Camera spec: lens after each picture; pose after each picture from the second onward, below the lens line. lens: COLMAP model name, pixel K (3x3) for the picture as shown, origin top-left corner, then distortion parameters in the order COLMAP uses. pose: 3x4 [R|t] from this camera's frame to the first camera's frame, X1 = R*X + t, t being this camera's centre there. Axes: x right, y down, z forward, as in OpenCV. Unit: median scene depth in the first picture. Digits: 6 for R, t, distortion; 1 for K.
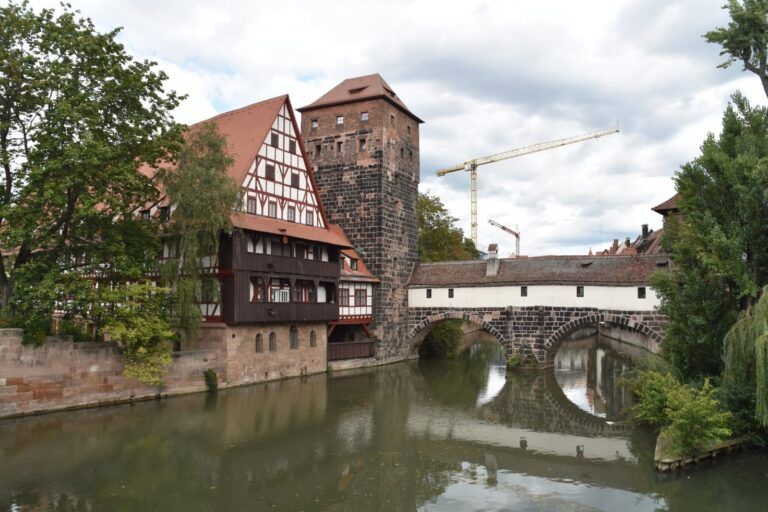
lens RADIAL K [[600.6, 0, 384.0], [0, 600.6, 256.0], [0, 0, 1]] dist [-0.171136, 0.126937]
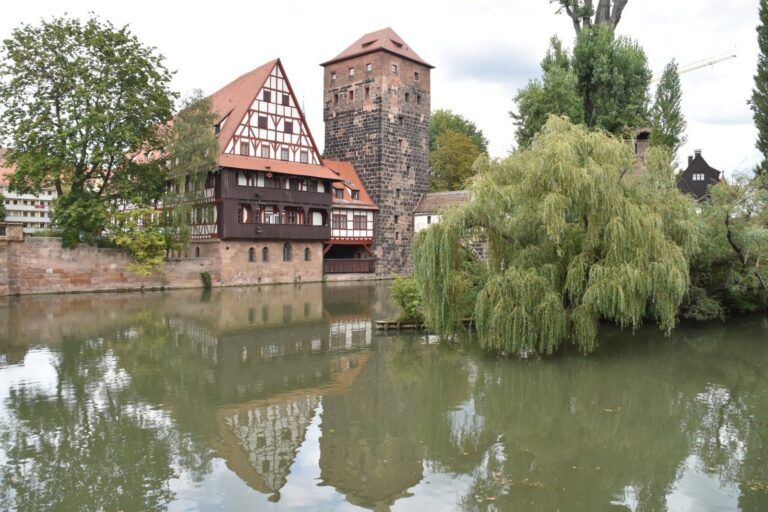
lens RADIAL K [[600.6, 0, 384.0], [0, 600.6, 256.0], [0, 0, 1]] dist [-0.171136, 0.126937]
pose [[0.966685, 0.012771, -0.255650, 0.366646], [0.013255, 0.994917, 0.099820, 0.019979], [0.255625, -0.099883, 0.961602, -0.169182]]
